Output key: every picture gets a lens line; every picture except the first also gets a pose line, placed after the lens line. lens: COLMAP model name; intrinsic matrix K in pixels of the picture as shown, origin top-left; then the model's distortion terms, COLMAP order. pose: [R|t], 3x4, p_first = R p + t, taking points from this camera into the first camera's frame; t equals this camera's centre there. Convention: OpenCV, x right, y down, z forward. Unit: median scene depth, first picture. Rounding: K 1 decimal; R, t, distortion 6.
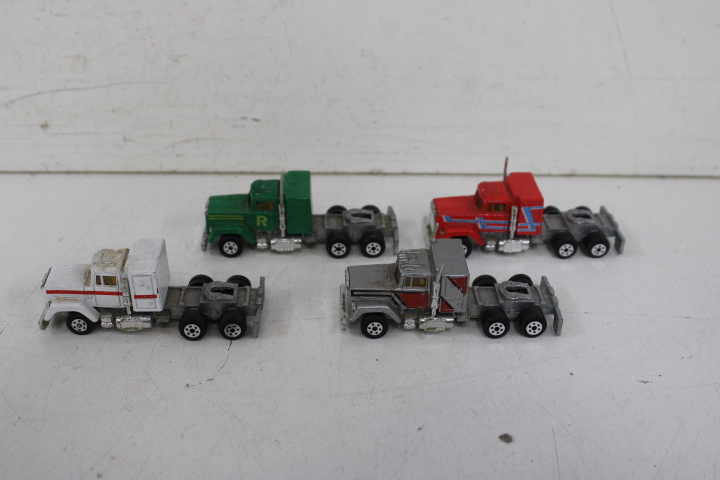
lens RADIAL K [[944.3, 0, 361.5], [0, 944.3, 241.8], [0, 0, 1]] dist [-0.079984, 0.150568]
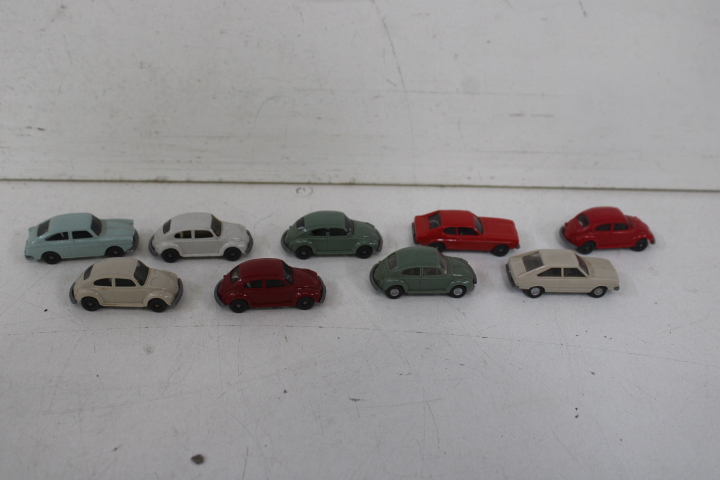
lens RADIAL K [[860.0, 0, 357.7], [0, 860.0, 239.0], [0, 0, 1]] dist [-0.106848, 0.178974]
pose [[0.999091, 0.006273, 0.042175, 0.198031], [-0.007573, 0.999499, 0.030732, -0.040938], [-0.041961, -0.031024, 0.998637, 0.054422]]
